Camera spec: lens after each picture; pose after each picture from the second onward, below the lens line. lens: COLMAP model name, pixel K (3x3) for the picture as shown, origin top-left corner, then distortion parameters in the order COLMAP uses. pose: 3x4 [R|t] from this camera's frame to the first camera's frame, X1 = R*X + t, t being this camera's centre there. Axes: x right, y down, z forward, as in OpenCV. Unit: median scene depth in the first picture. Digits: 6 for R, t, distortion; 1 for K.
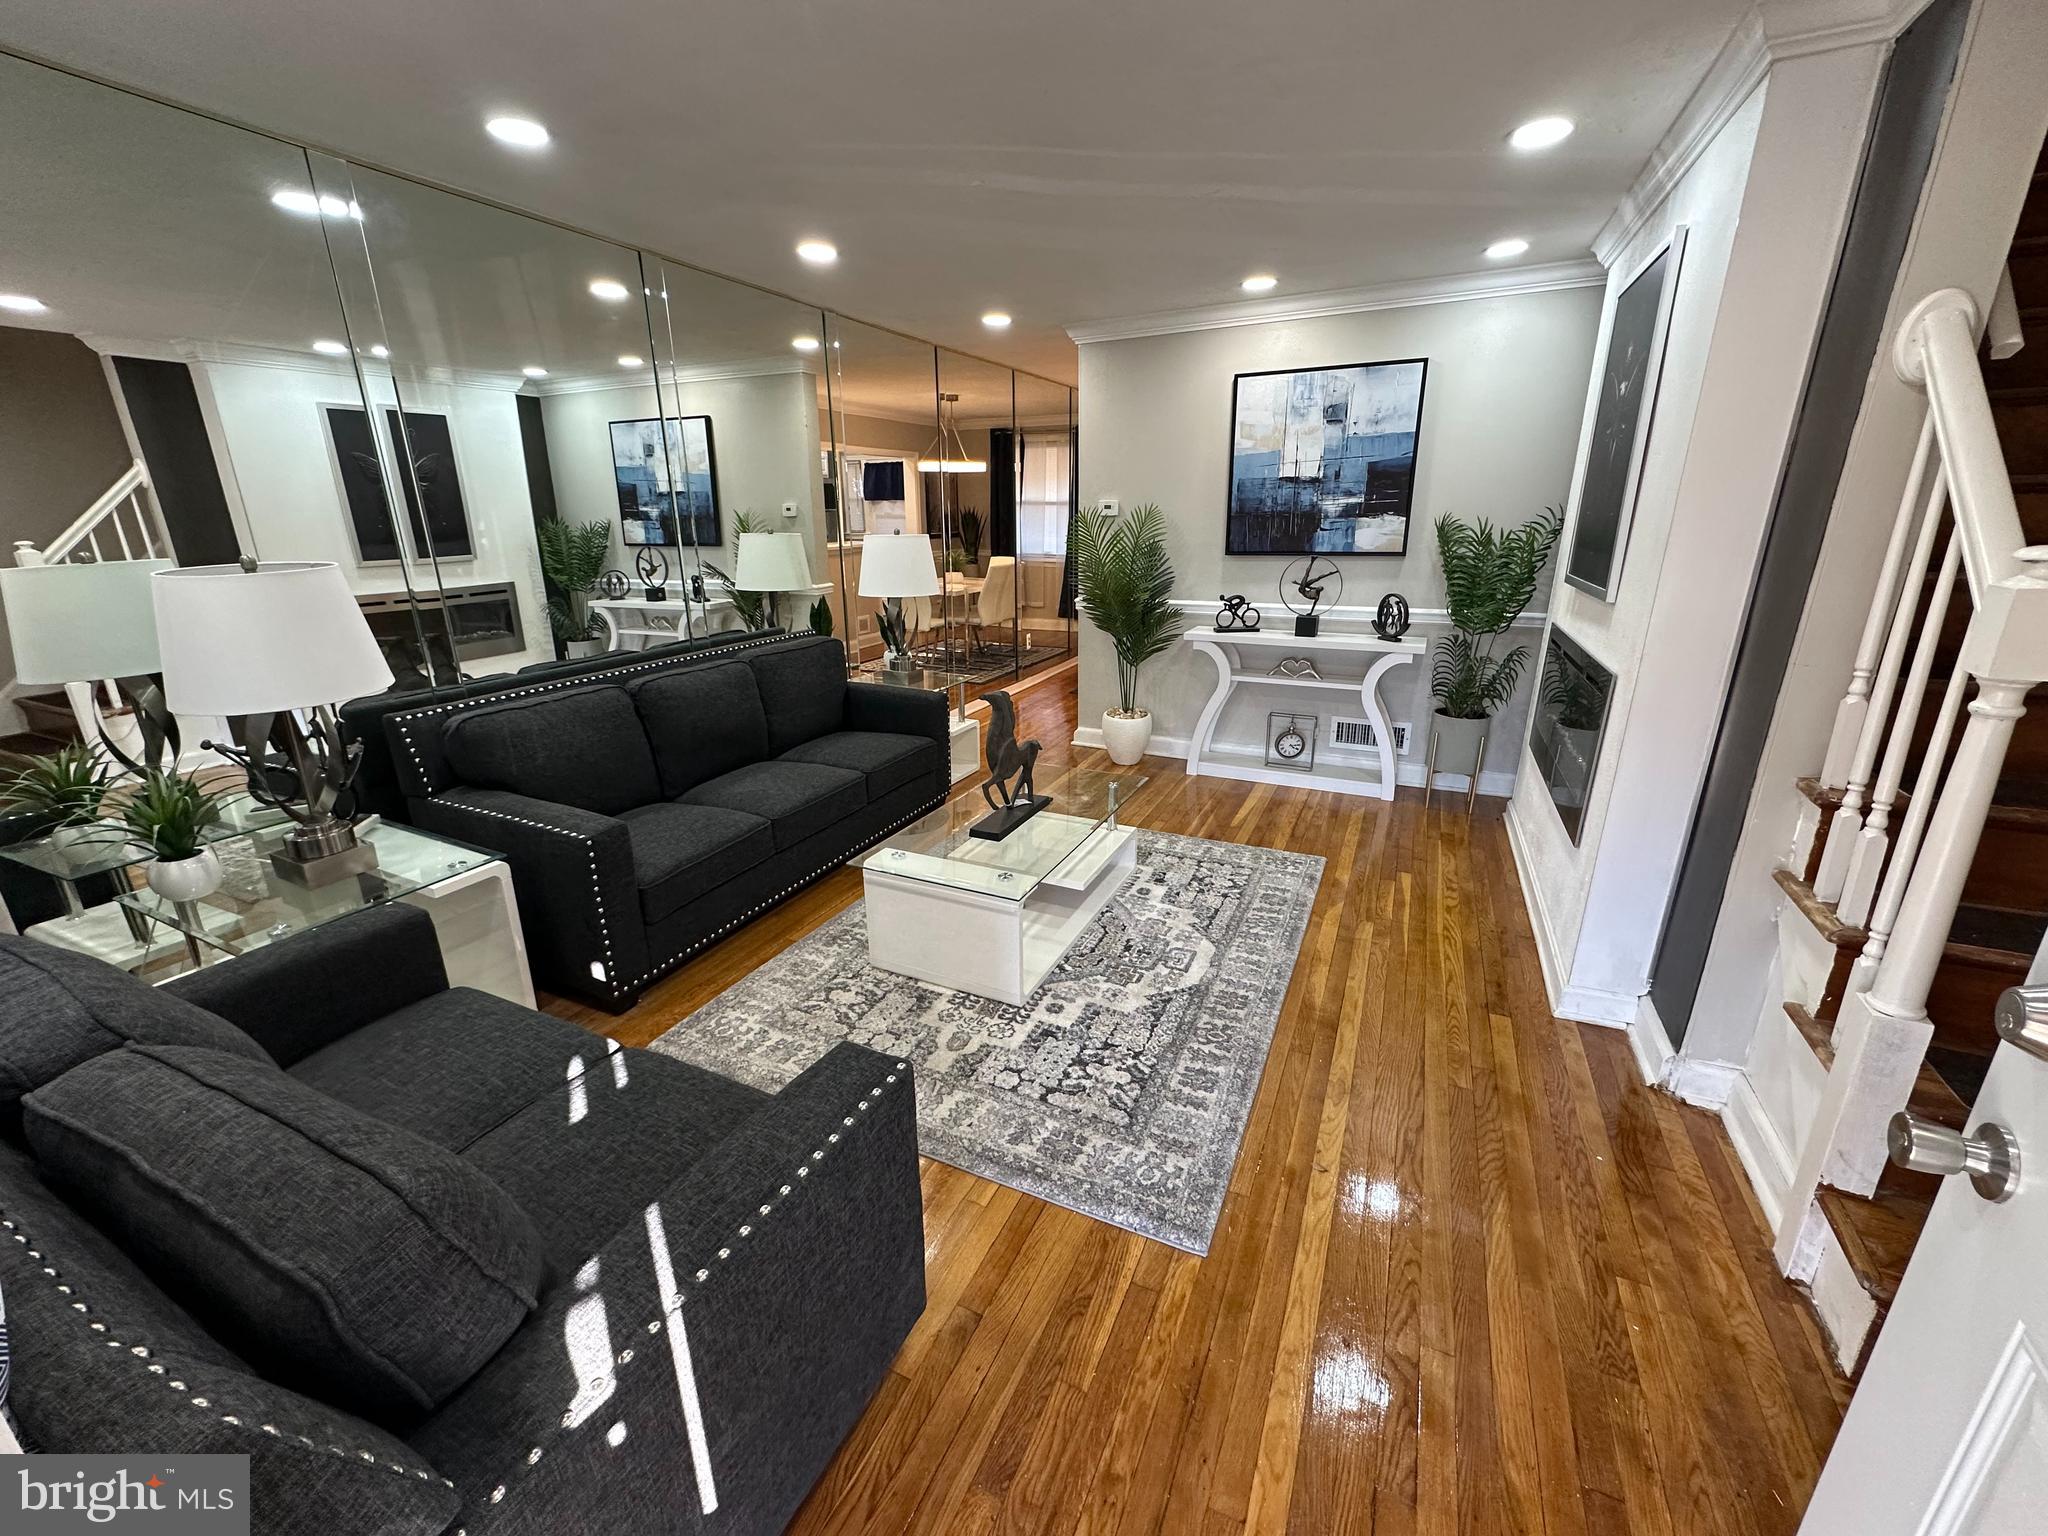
lens RADIAL K [[814.1, 0, 1016.8], [0, 814.1, 764.4], [0, 0, 1]] dist [-0.001175, -0.000085]
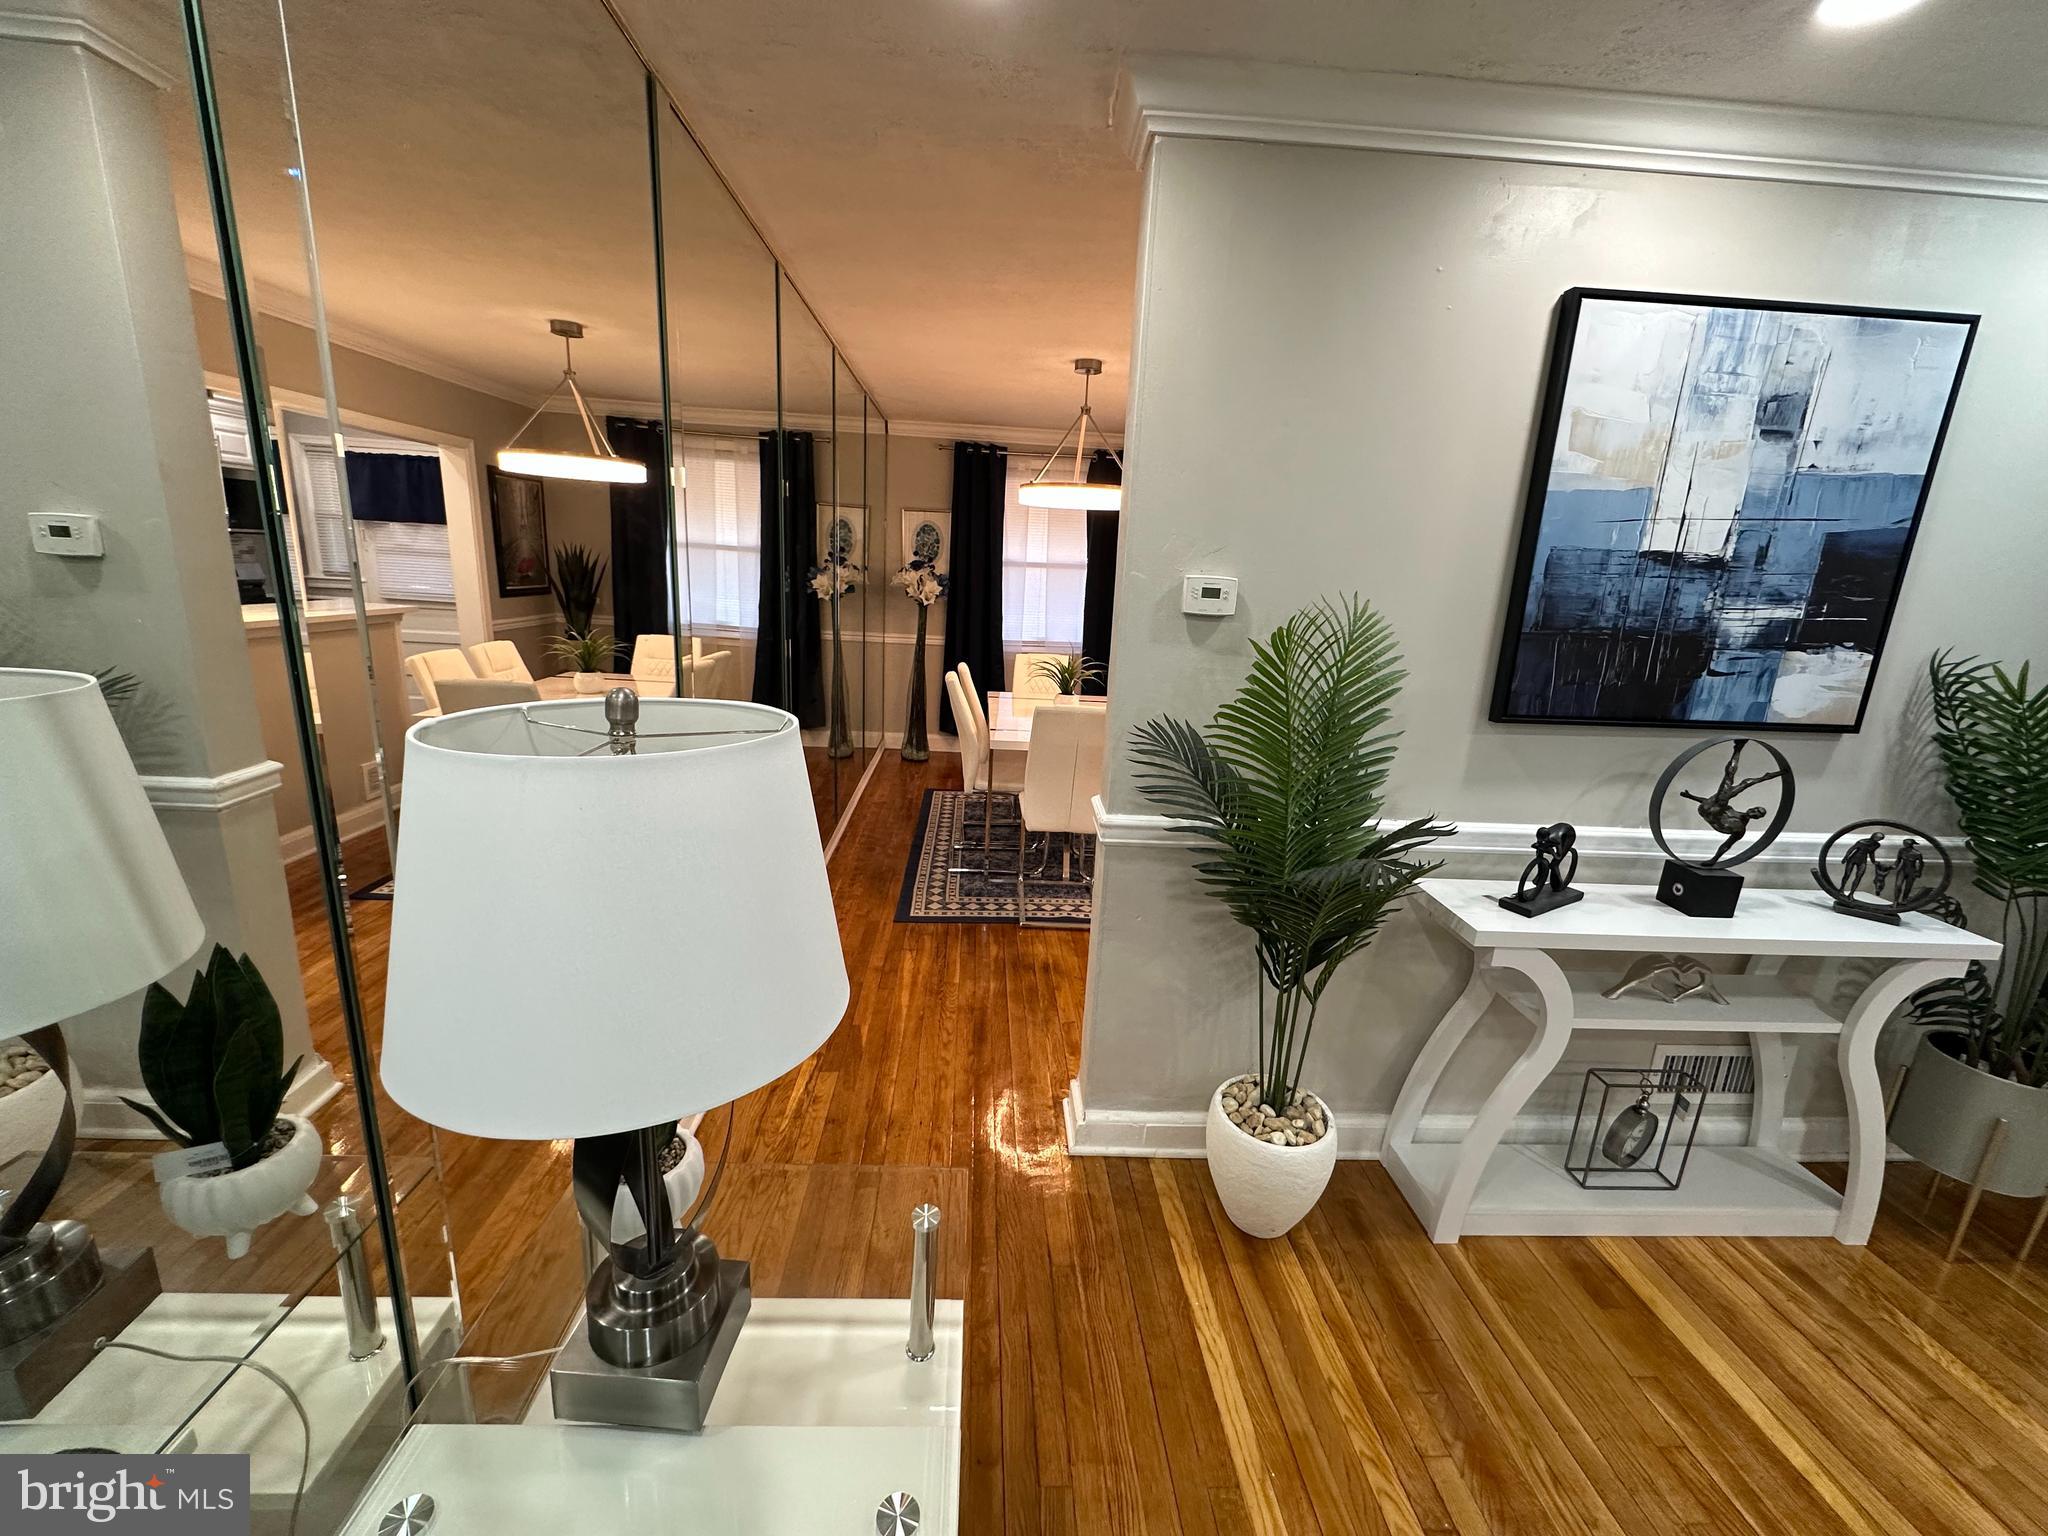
lens RADIAL K [[814.1, 0, 1031.9], [0, 814.1, 772.7], [0, 0, 1]] dist [-0.001175, -0.000085]
pose [[0.868191, -0.071388, 0.491068, -0.173599], [0.092681, 0.995512, -0.019135, -0.260828], [-0.487499, 0.062126, 0.870911, 0.798535]]
